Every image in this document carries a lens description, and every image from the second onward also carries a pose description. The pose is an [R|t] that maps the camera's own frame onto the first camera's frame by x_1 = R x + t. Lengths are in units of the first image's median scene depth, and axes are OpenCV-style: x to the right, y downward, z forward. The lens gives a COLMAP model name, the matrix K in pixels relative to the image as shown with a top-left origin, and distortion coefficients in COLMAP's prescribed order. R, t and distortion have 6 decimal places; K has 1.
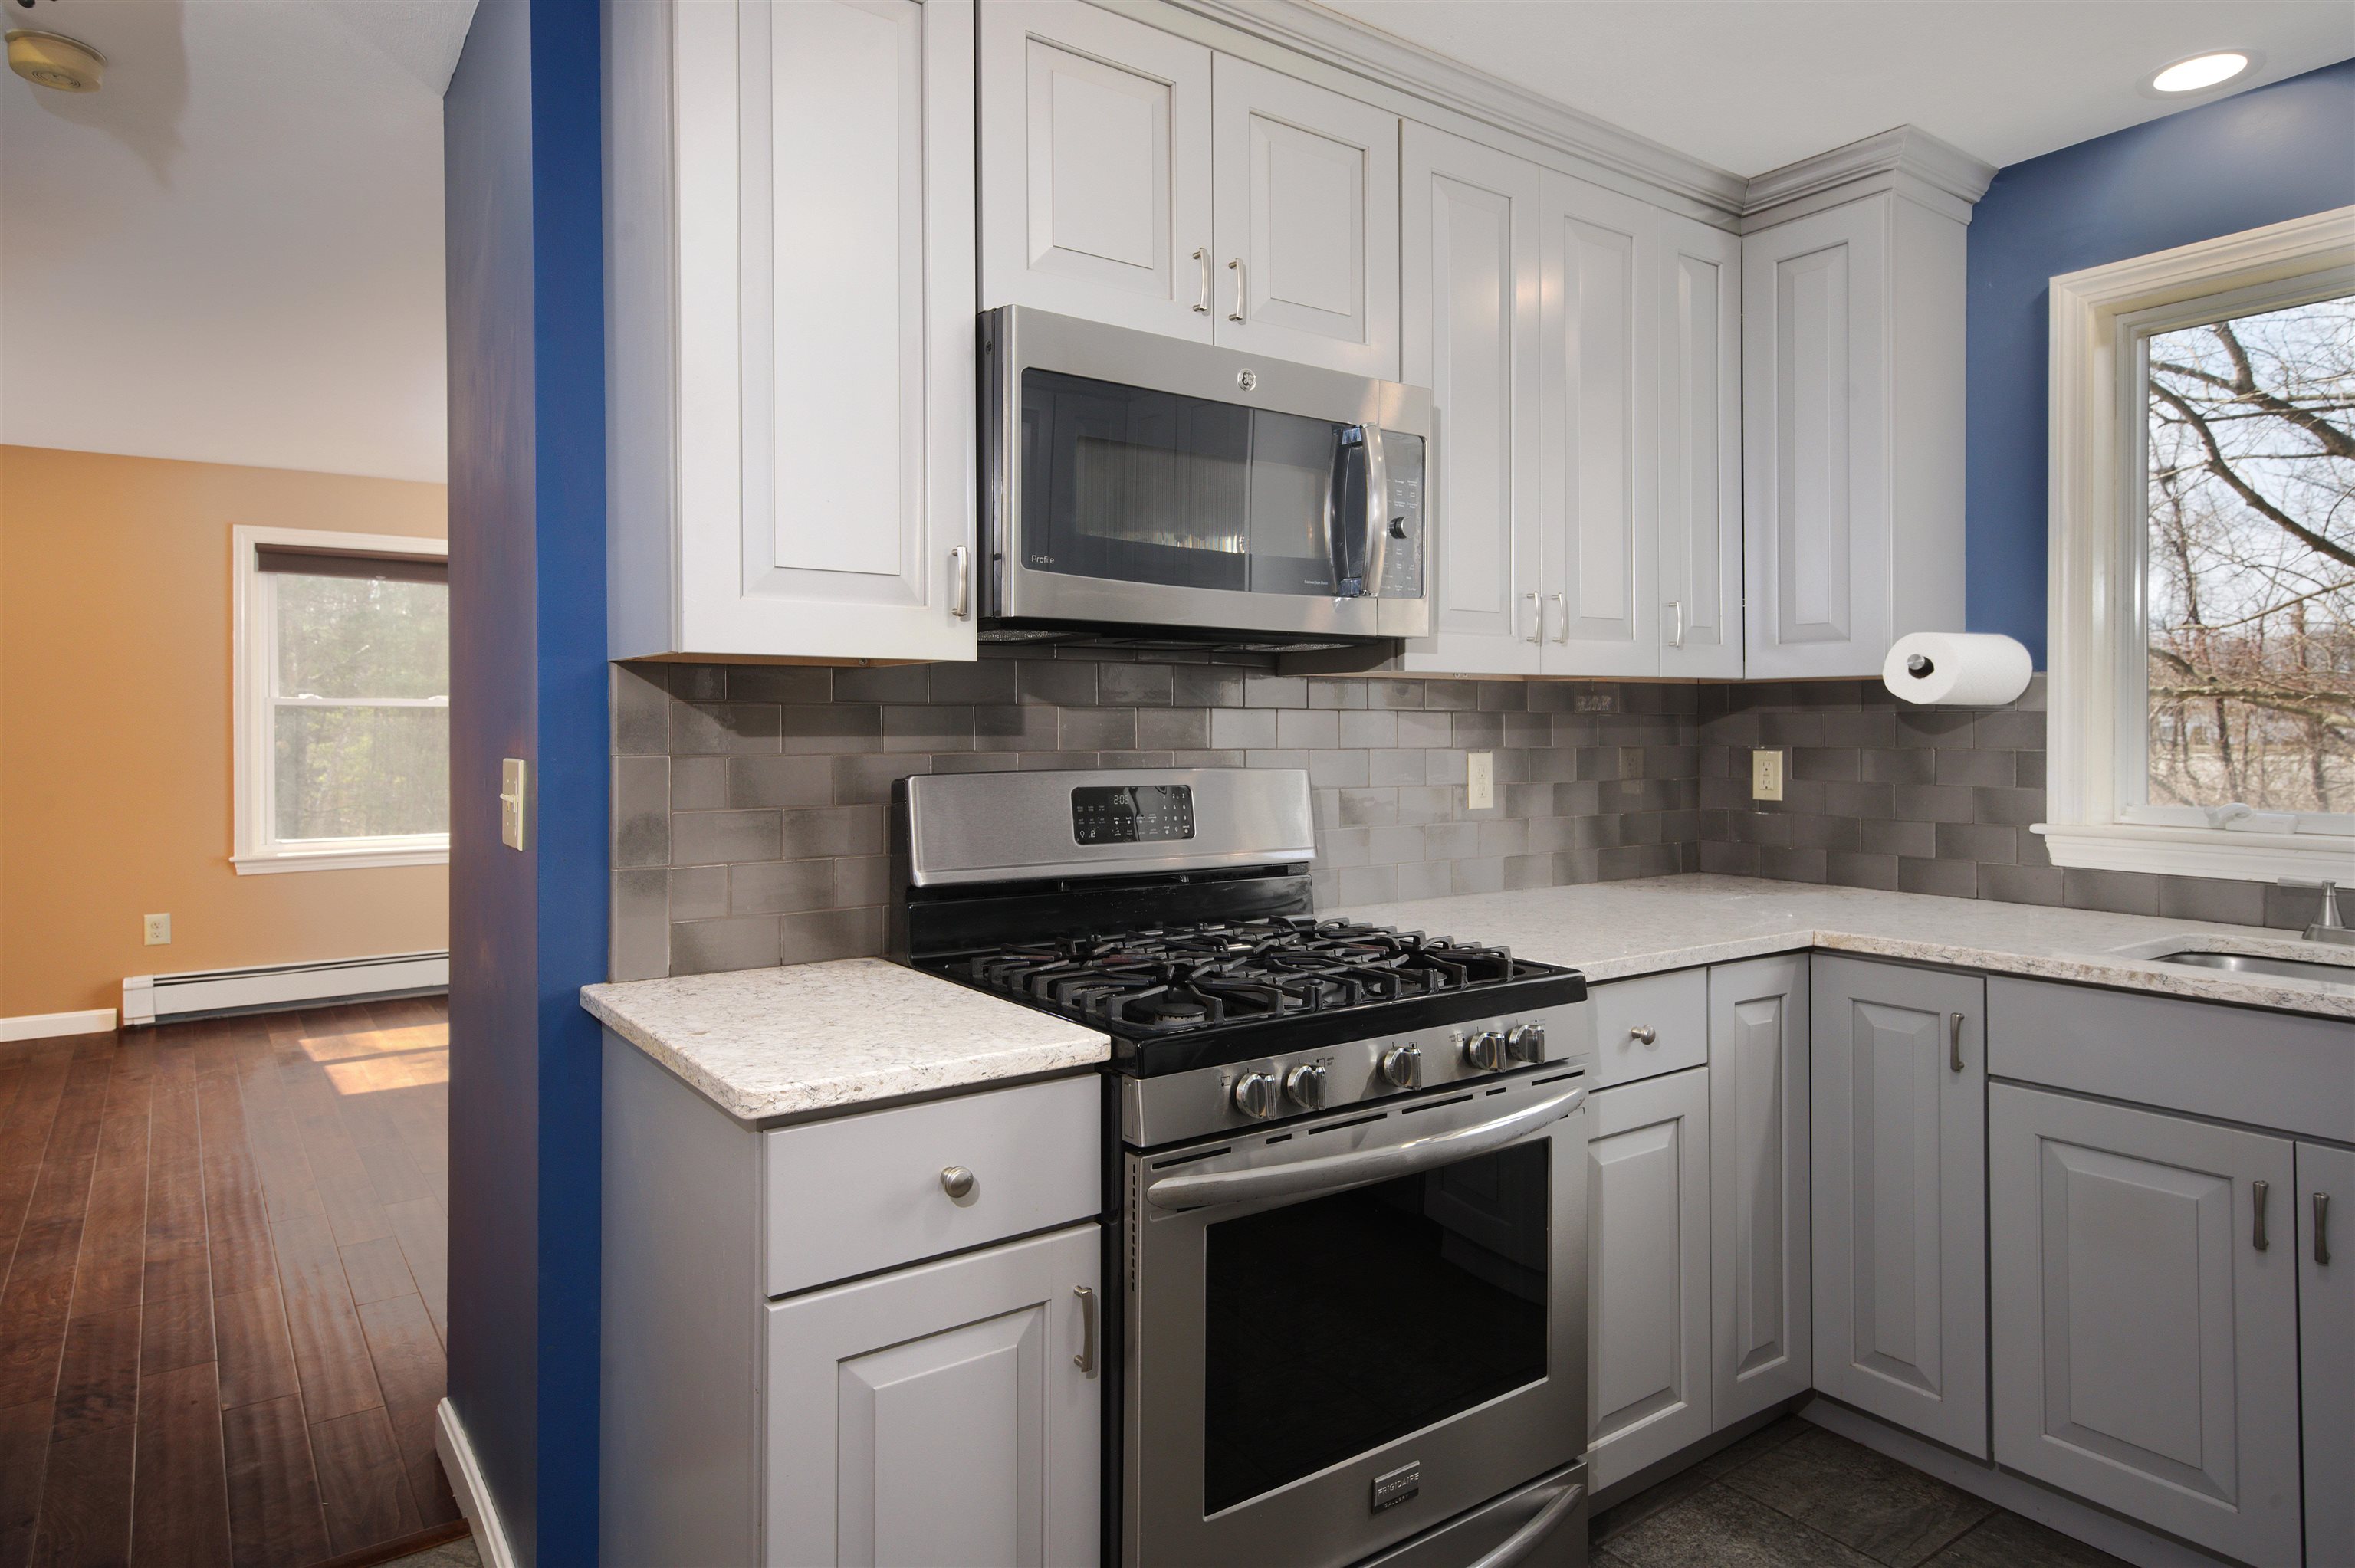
lens RADIAL K [[1386.4, 0, 1187.2], [0, 1386.4, 725.7], [0, 0, 1]] dist [0.028412, -0.000303]
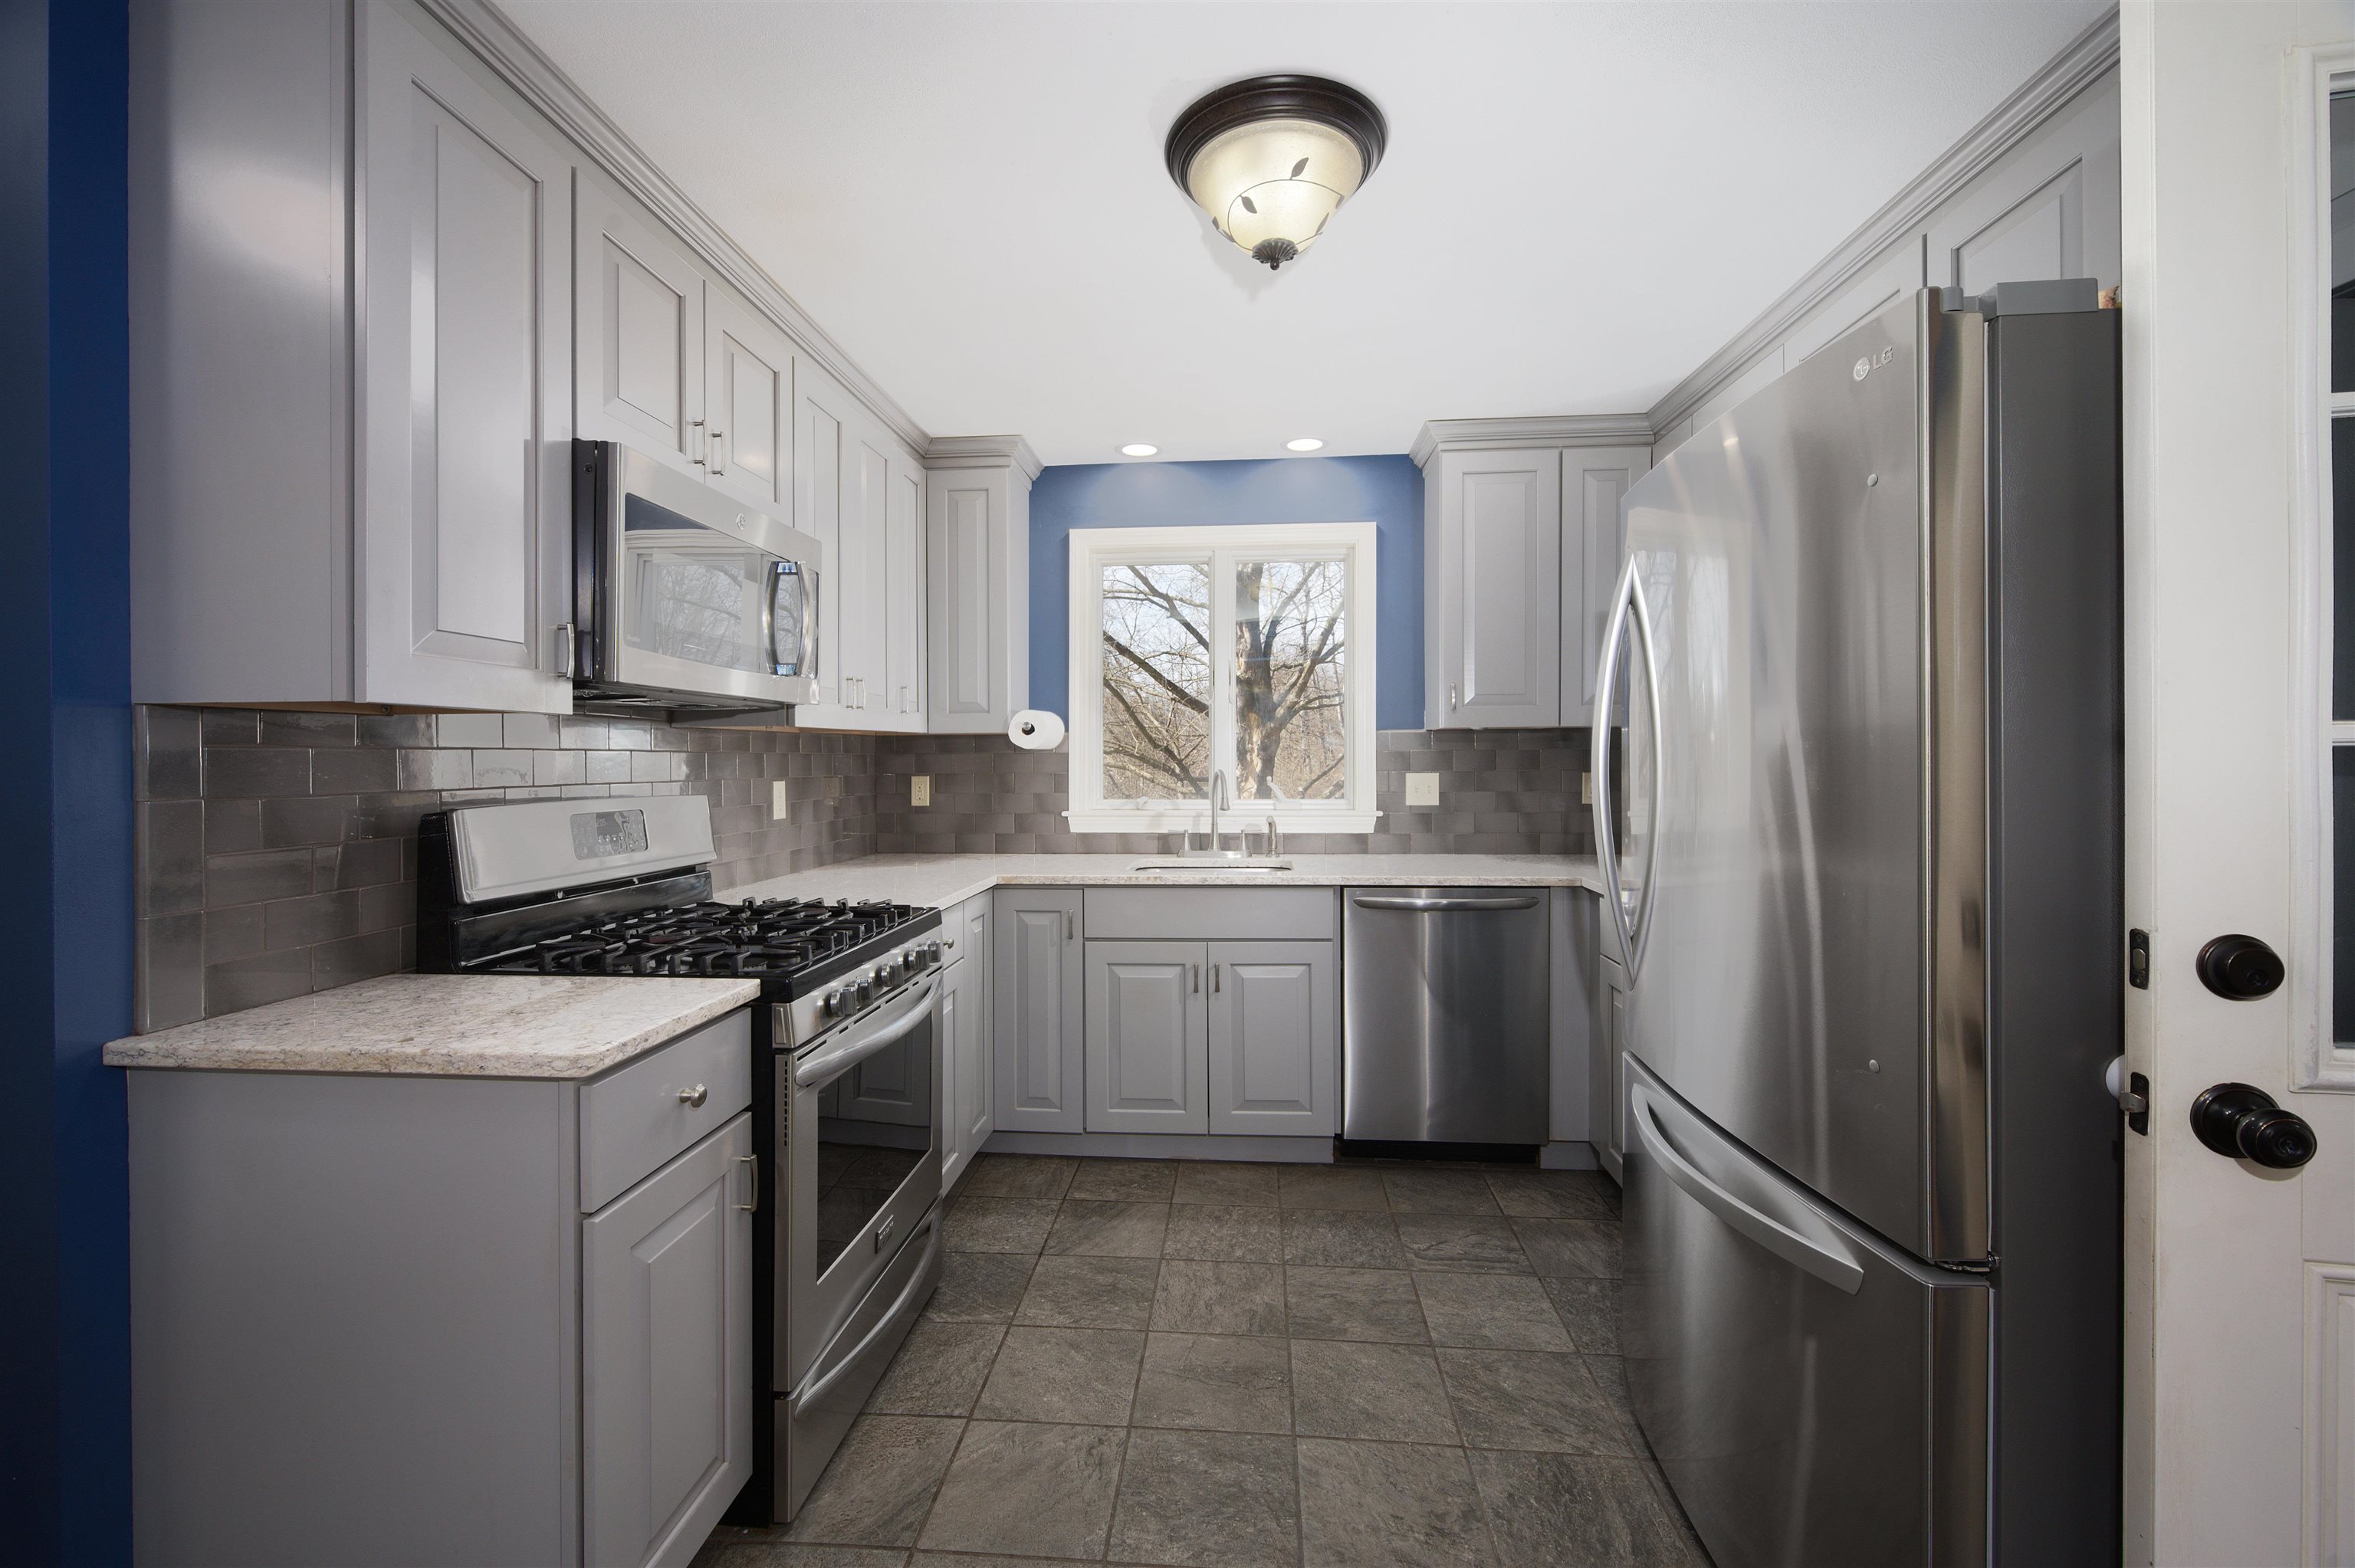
lens RADIAL K [[989.2, 0, 1179.3], [0, 989.2, 753.8], [0, 0, 1]] dist [0.000883, 0.000099]
pose [[0.651240, -0.001496, 0.758871, -0.443529], [0.006542, 0.999972, -0.003643, -0.003742], [-0.758844, 0.007337, 0.651231, -0.003047]]
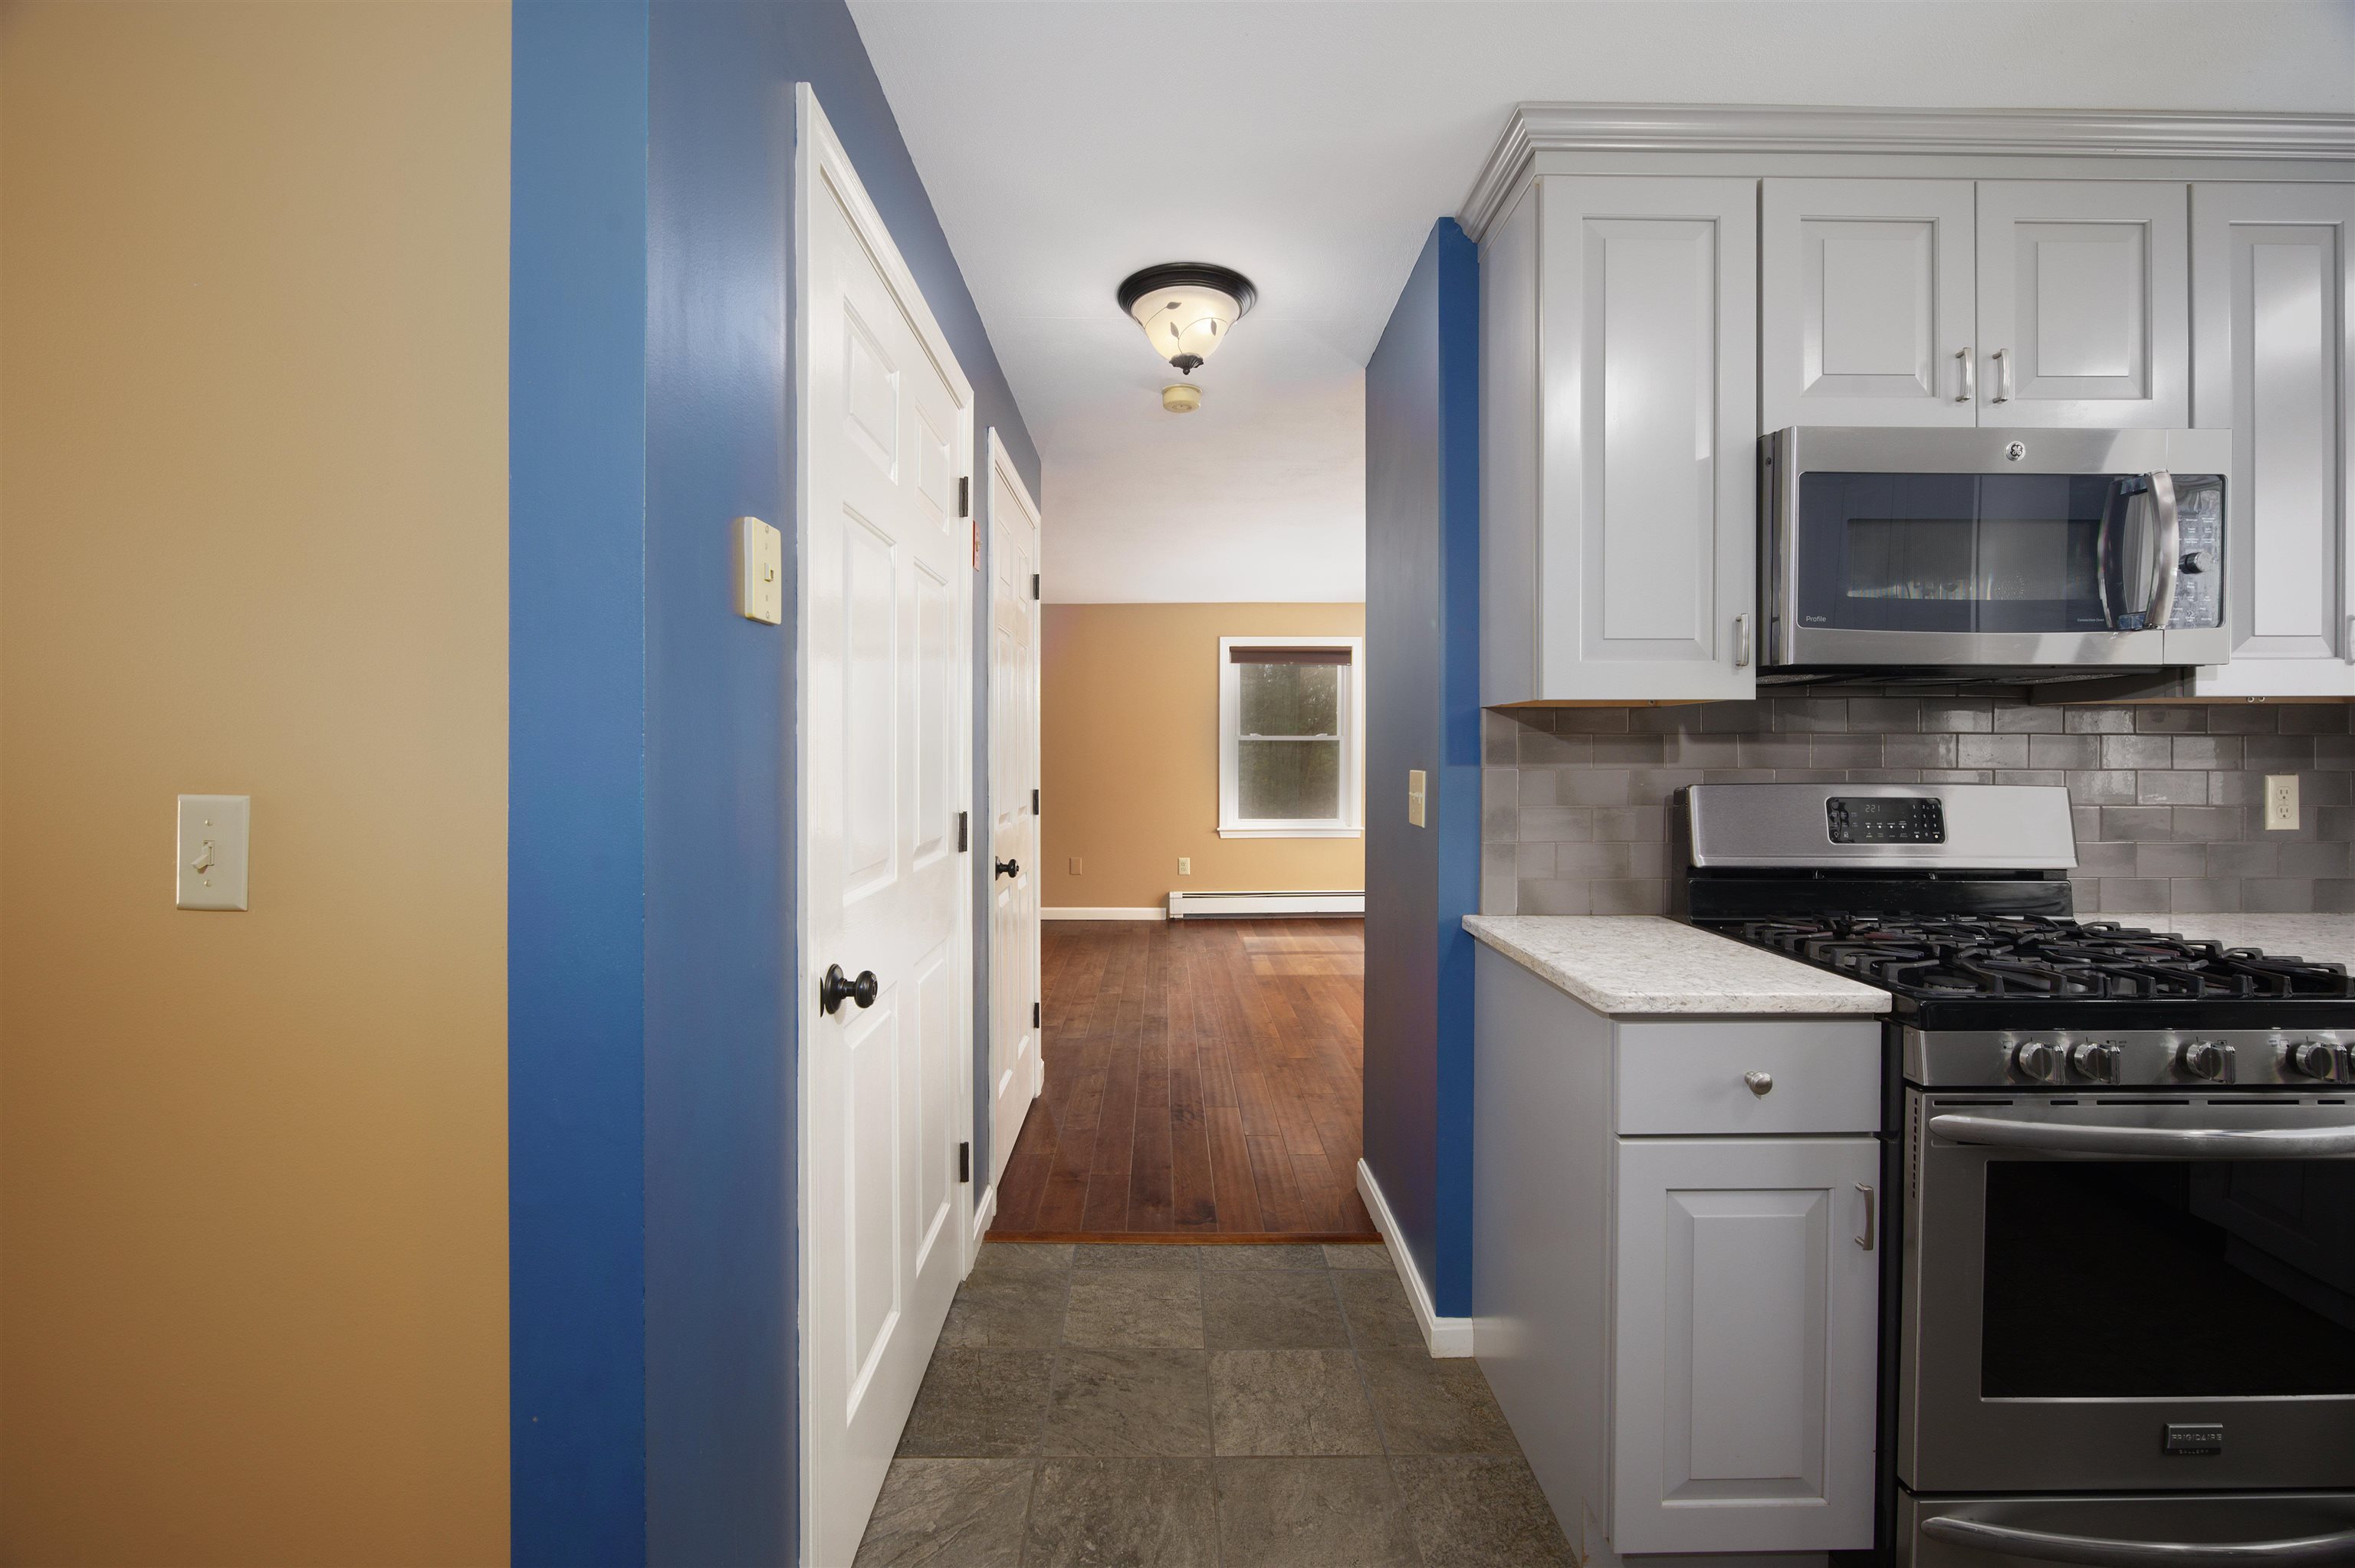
lens RADIAL K [[975.3, 0, 1182.0], [0, 975.3, 761.2], [0, 0, 1]] dist [-0.001560, -0.000435]
pose [[0.819763, 0.003460, -0.572692, -0.062543], [0.000394, 0.999978, 0.006605, 0.005837], [0.572702, -0.005640, 0.819744, -0.073148]]
